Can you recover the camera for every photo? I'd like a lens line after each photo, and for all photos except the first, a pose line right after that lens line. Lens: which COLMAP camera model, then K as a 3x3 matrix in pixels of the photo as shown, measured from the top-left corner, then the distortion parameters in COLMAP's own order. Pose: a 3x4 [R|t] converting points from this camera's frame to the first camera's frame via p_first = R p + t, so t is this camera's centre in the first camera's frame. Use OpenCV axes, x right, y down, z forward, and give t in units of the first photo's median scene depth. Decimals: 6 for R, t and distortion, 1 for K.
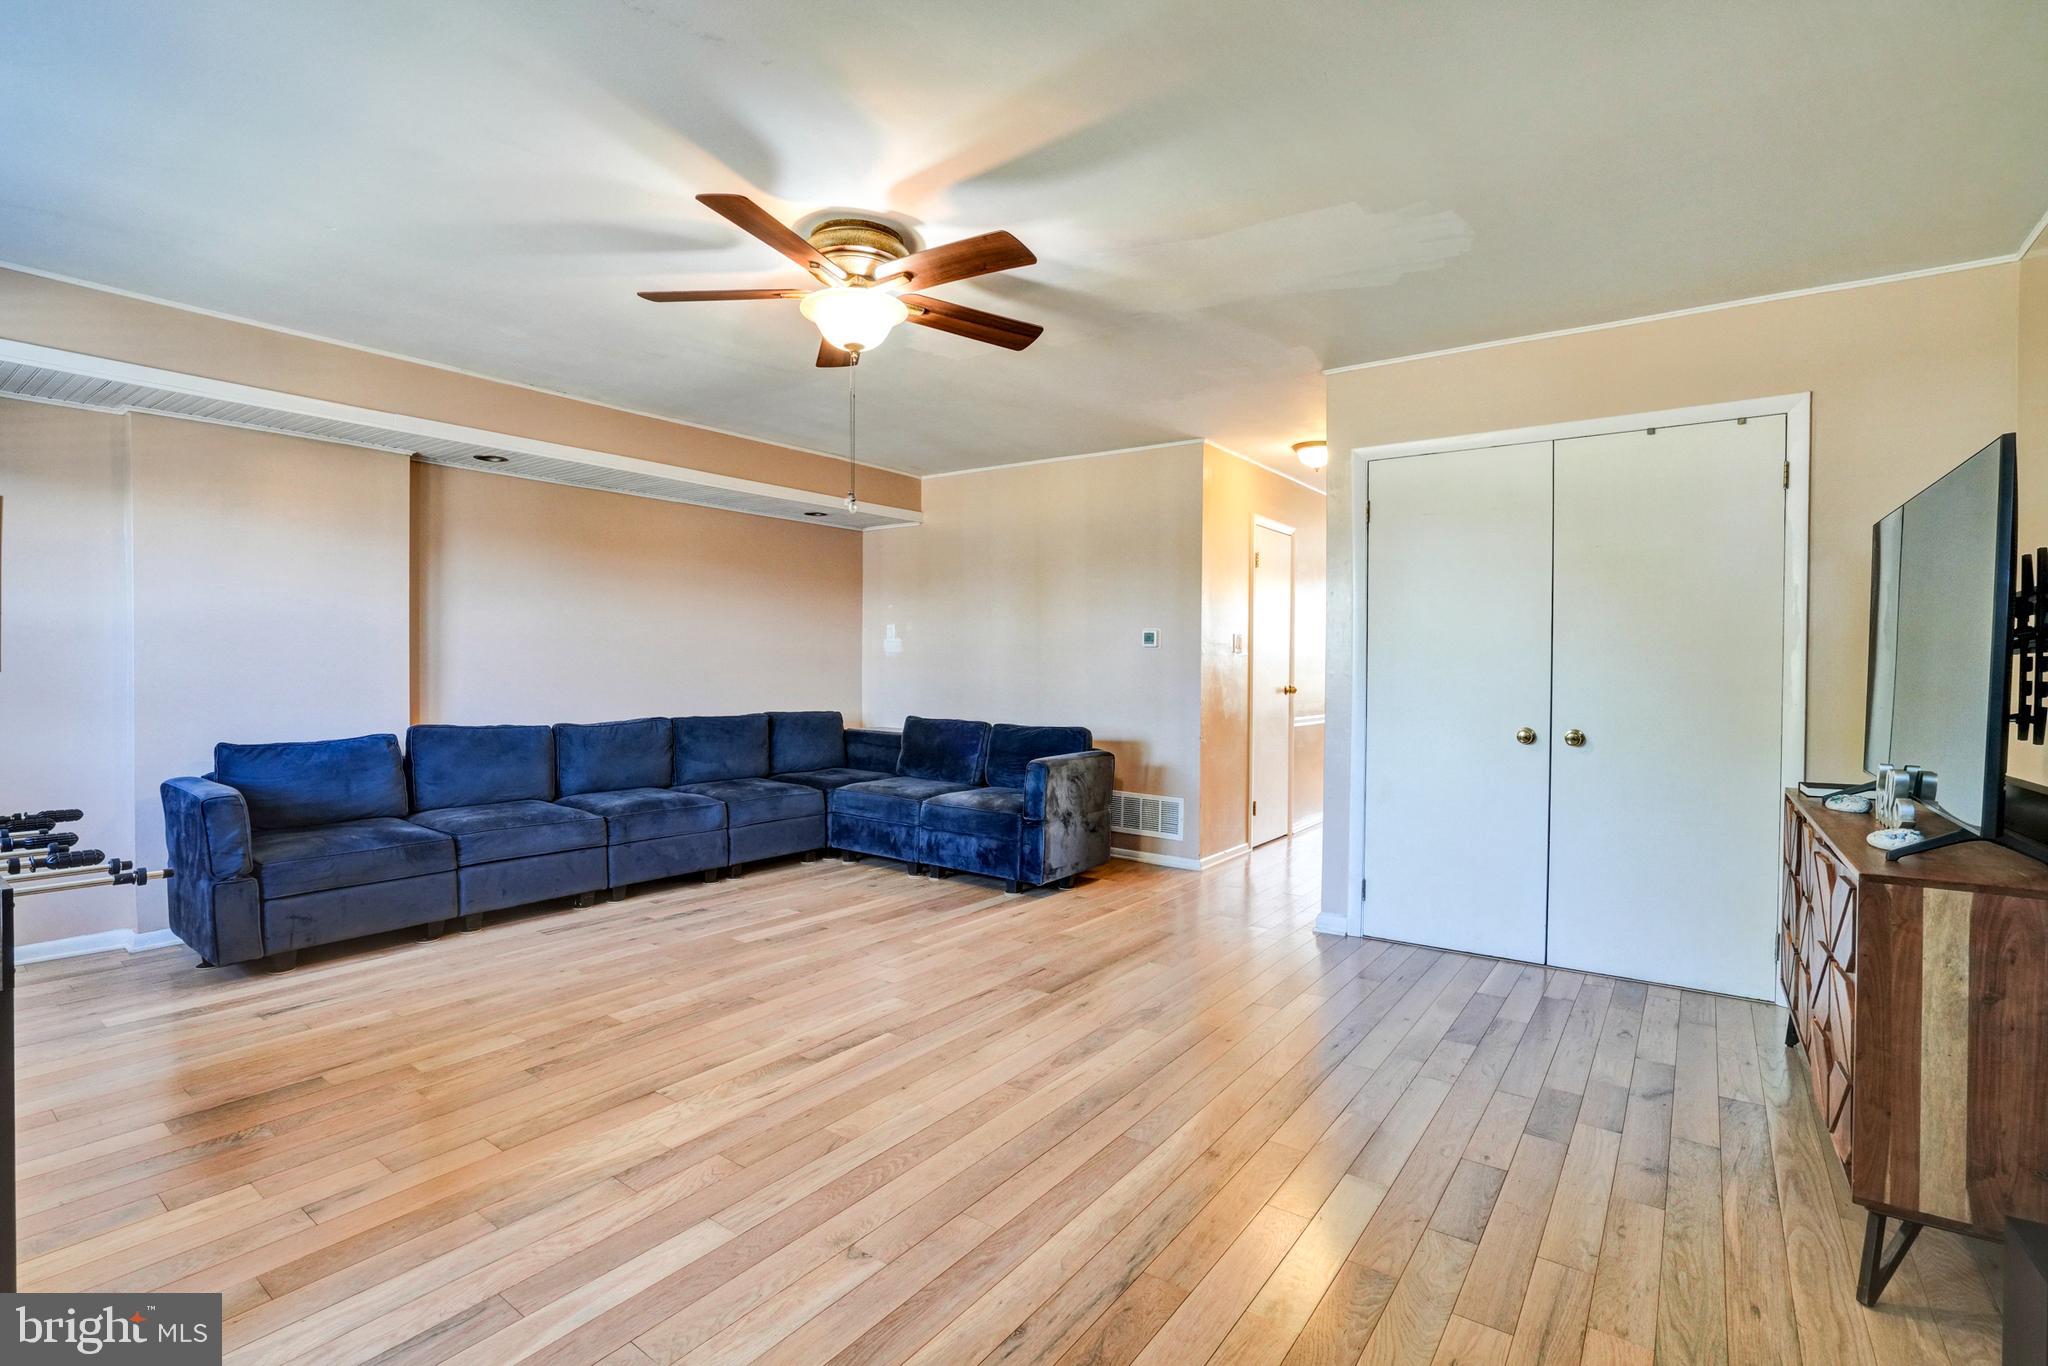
lens RADIAL K [[944.0, 0, 1023.8], [0, 944.0, 680.3], [0, 0, 1]] dist [-0.053755, 0.019047]
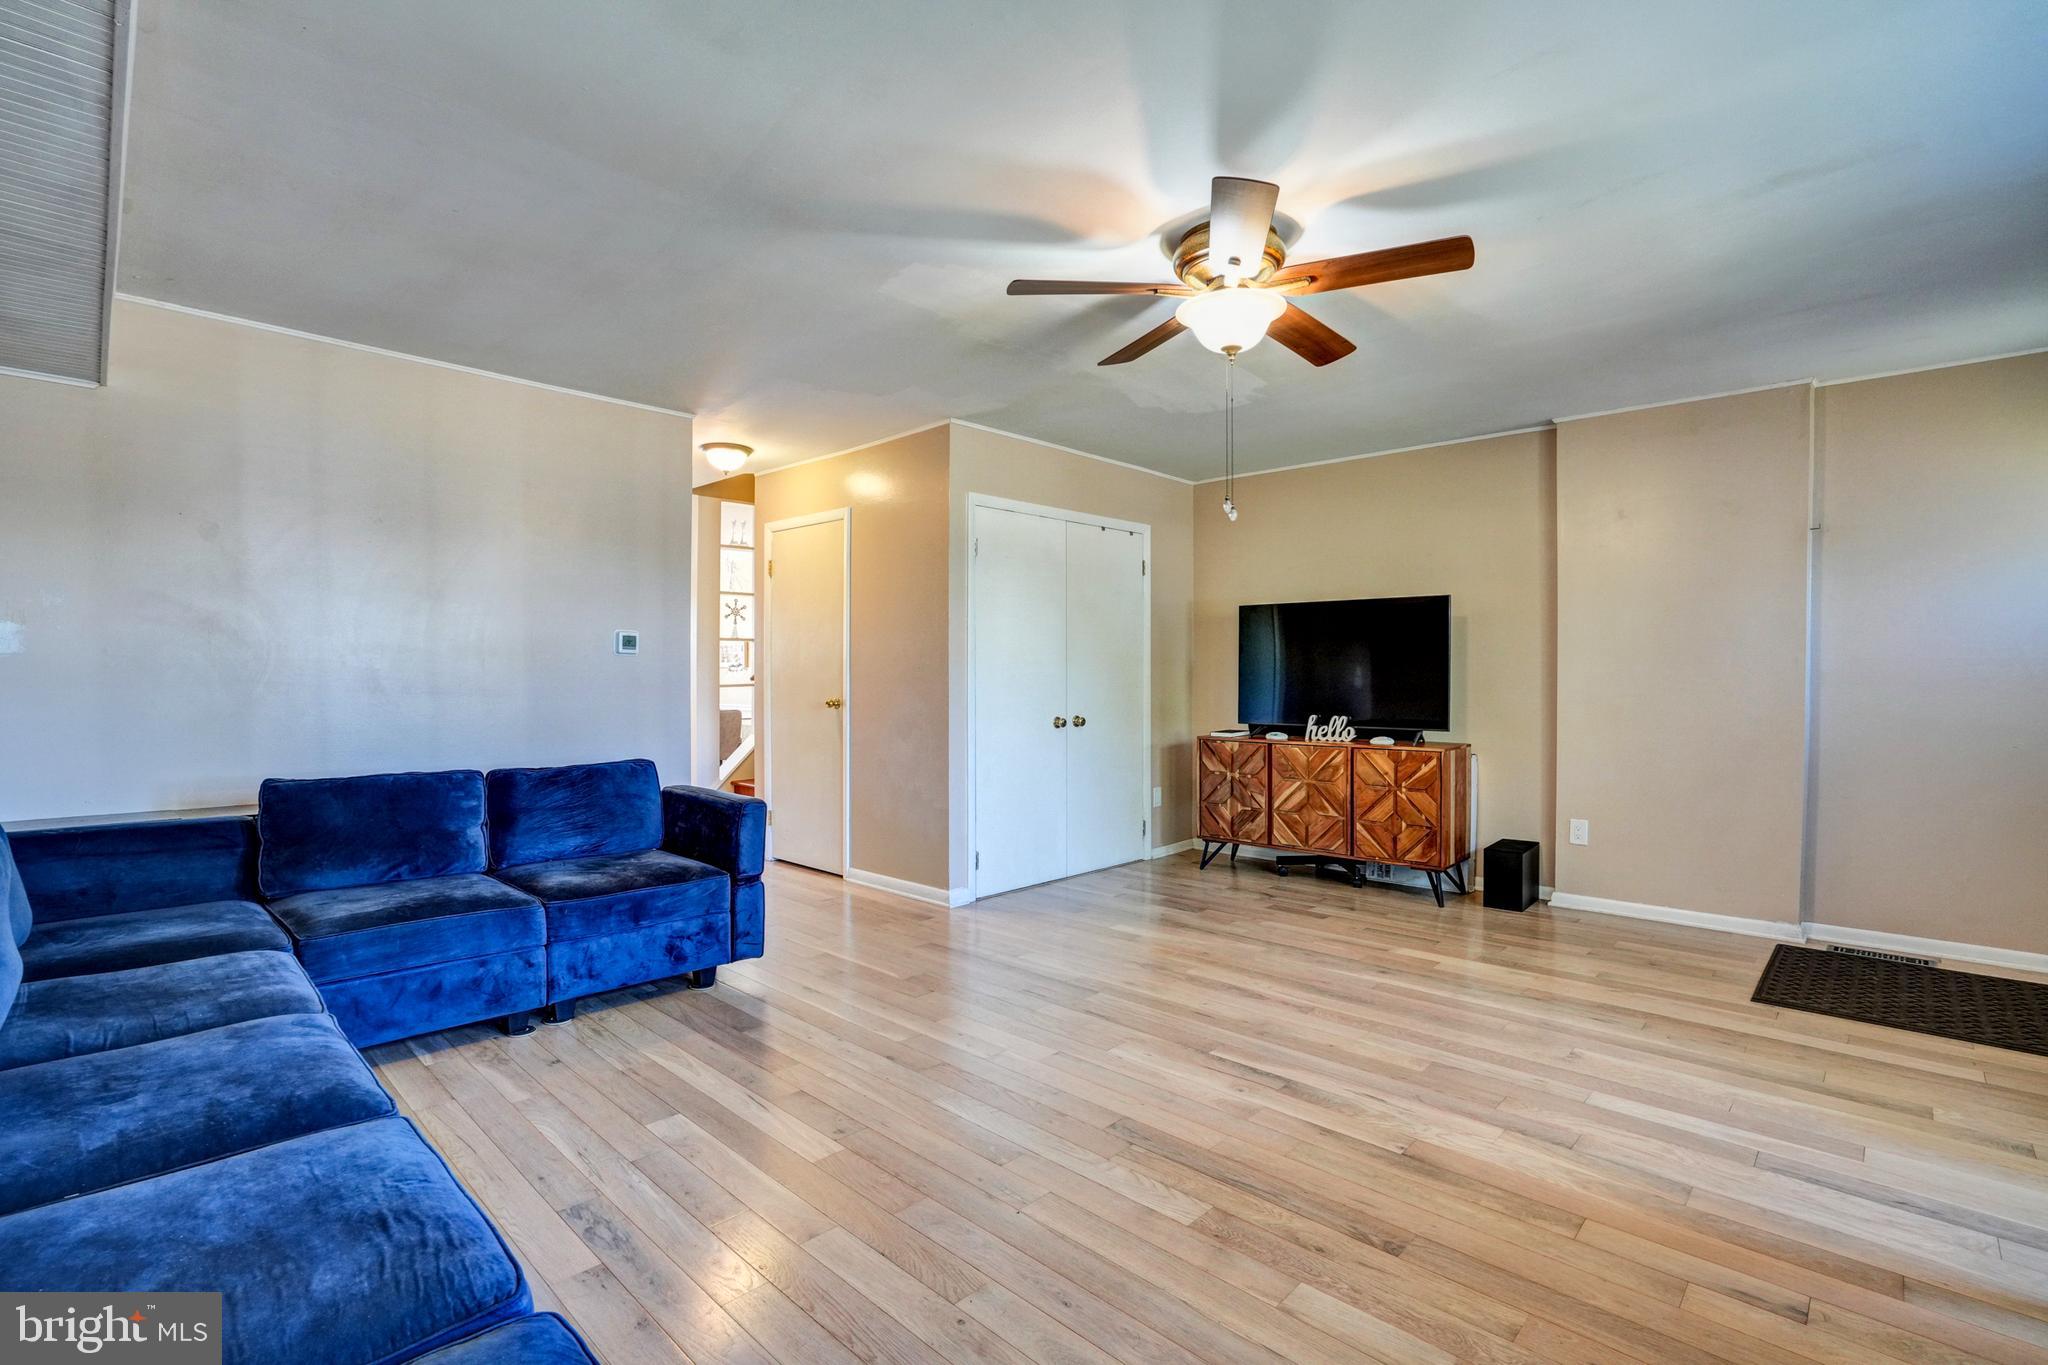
lens RADIAL K [[944.0, 0, 1023.8], [0, 944.0, 679.8], [0, 0, 1]] dist [-0.053755, 0.019047]
pose [[0.130531, -0.014871, 0.991333, -1.217265], [0.019086, 0.999740, 0.012484, -0.032140], [-0.991260, 0.017291, 0.130781, 1.134968]]
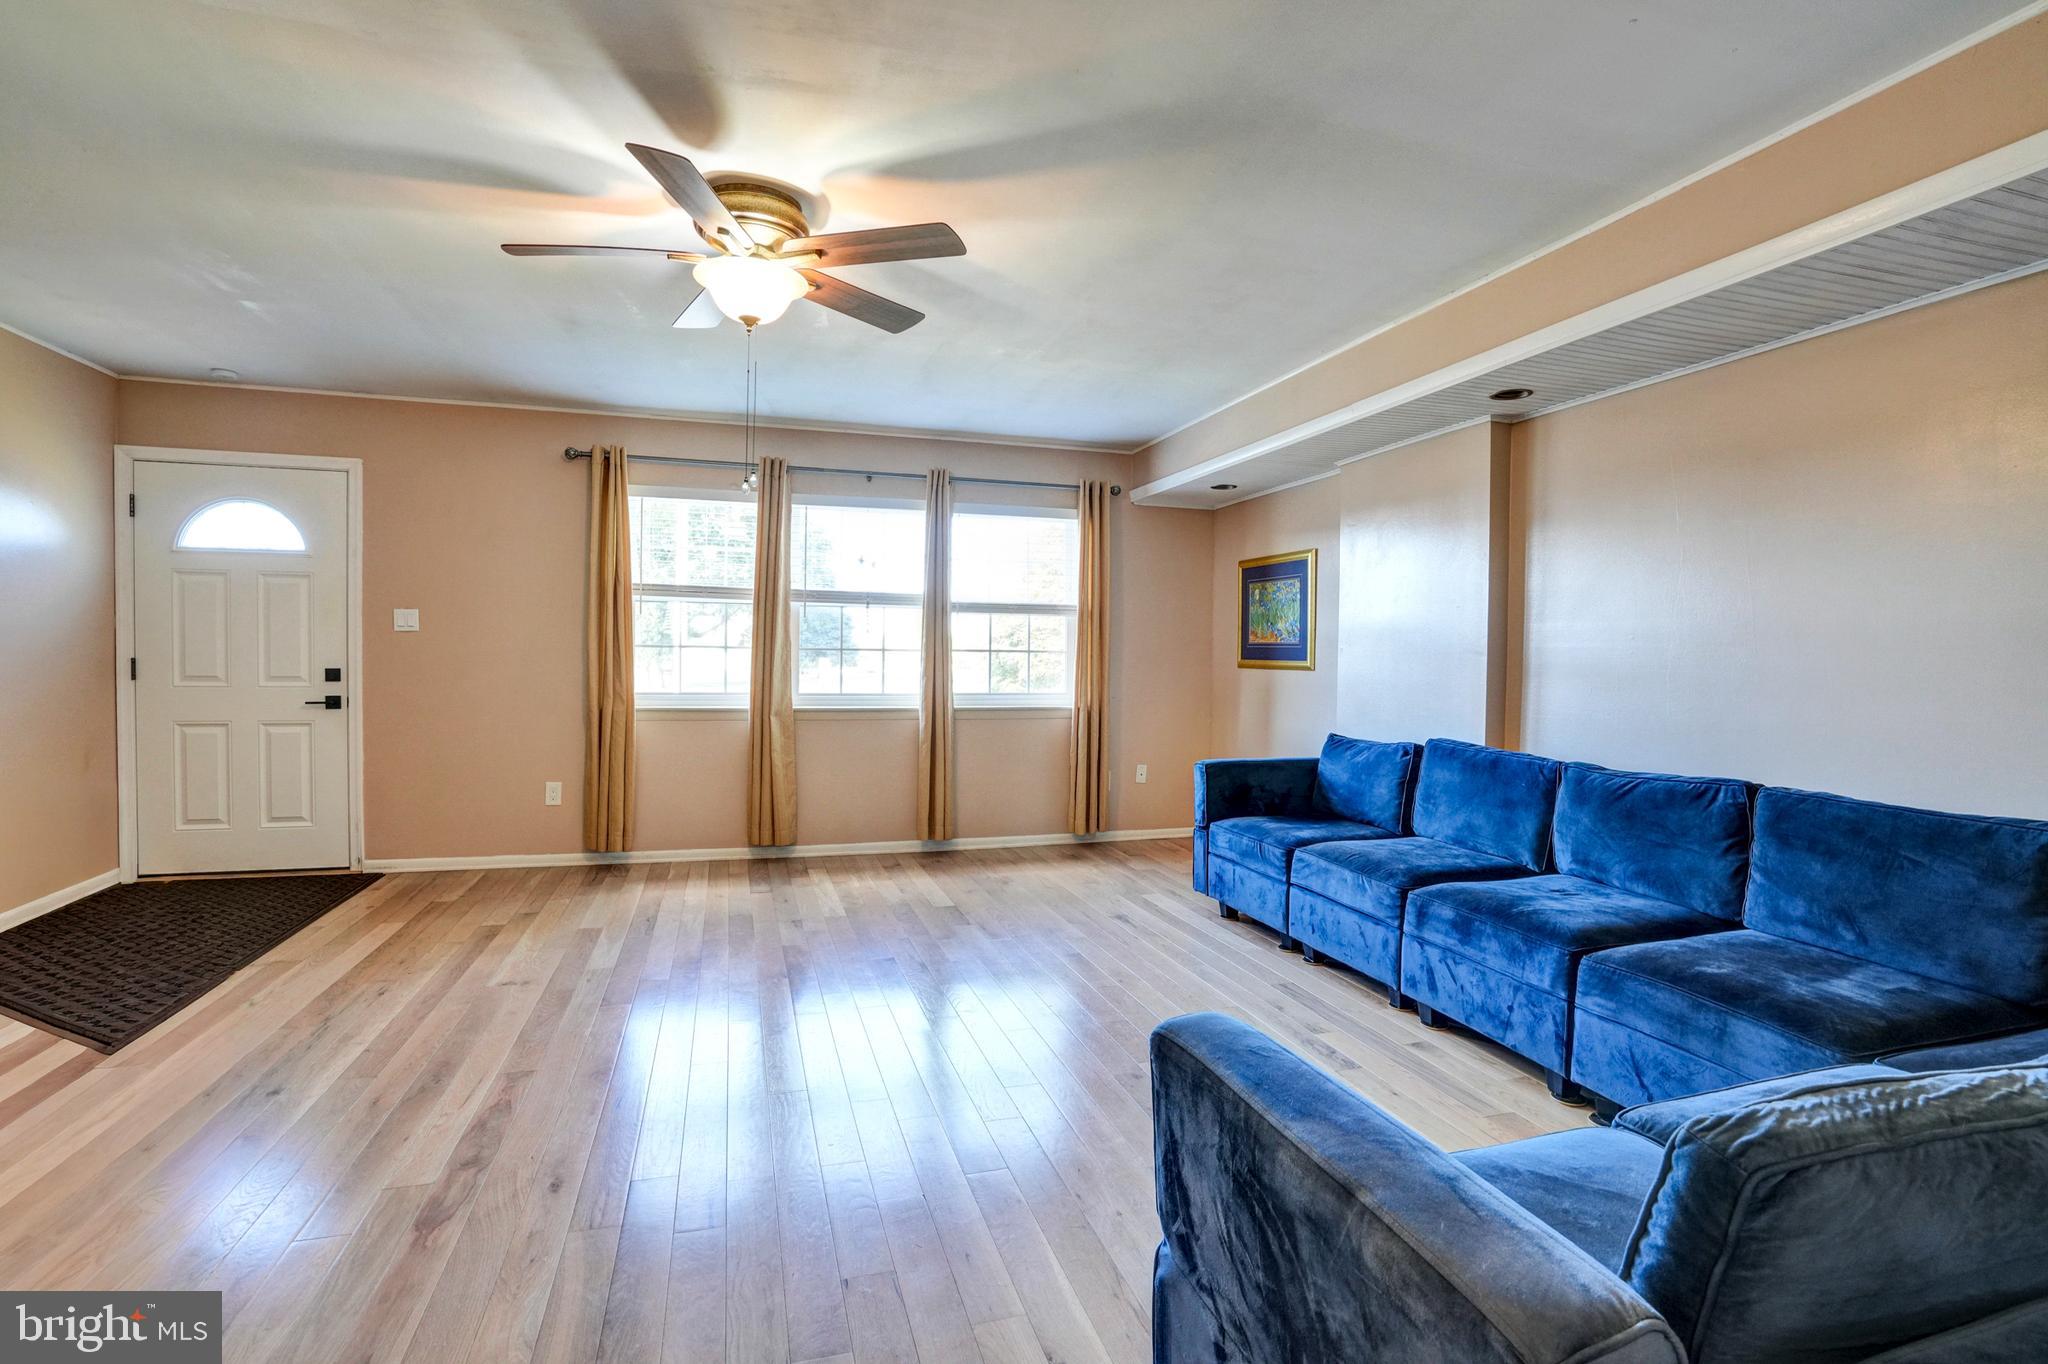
lens RADIAL K [[944.0, 0, 1023.8], [0, 944.0, 679.3], [0, 0, 1]] dist [-0.053755, 0.019047]
pose [[-0.595948, -0.000562, -0.803023, 0.436624], [-0.035109, 0.999062, 0.025356, -0.026800], [0.802255, 0.043304, -0.595408, 1.876487]]
